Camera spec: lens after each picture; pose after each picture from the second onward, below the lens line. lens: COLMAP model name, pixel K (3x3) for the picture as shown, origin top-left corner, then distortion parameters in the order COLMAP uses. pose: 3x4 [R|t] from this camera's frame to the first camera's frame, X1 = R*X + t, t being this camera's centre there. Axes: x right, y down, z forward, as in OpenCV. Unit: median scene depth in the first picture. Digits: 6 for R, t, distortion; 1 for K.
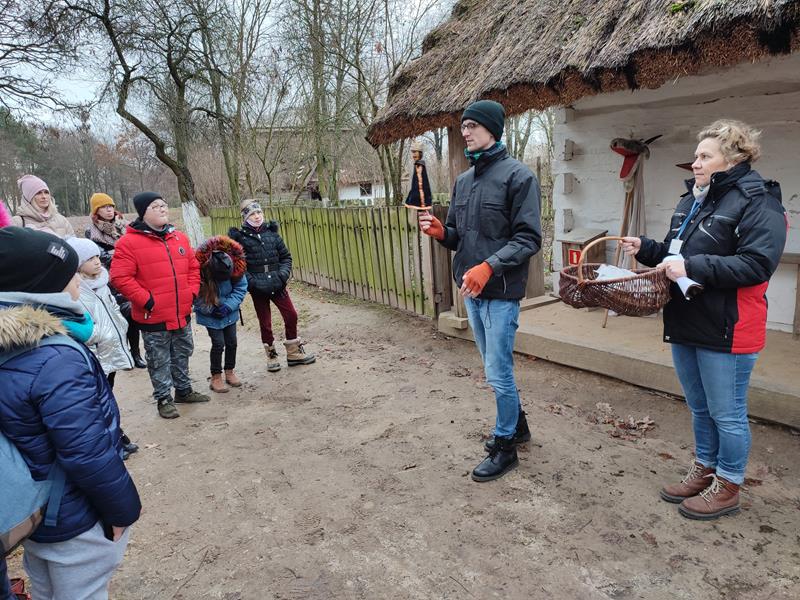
lens RADIAL K [[581.0, 0, 401.7], [0, 581.0, 294.9], [0, 0, 1]] dist [0.054664, -0.044441]
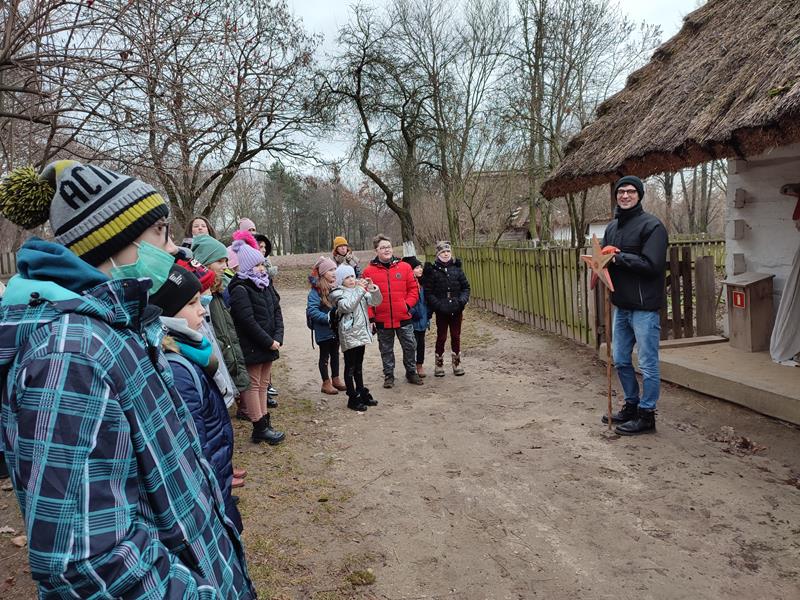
lens RADIAL K [[581.0, 0, 401.7], [0, 581.0, 294.9], [0, 0, 1]] dist [0.054664, -0.044441]
pose [[0.932646, 0.045478, -0.357914, 0.105609], [-0.069136, 0.996168, -0.053576, 0.025683], [0.354106, 0.074712, 0.932216, -0.198442]]
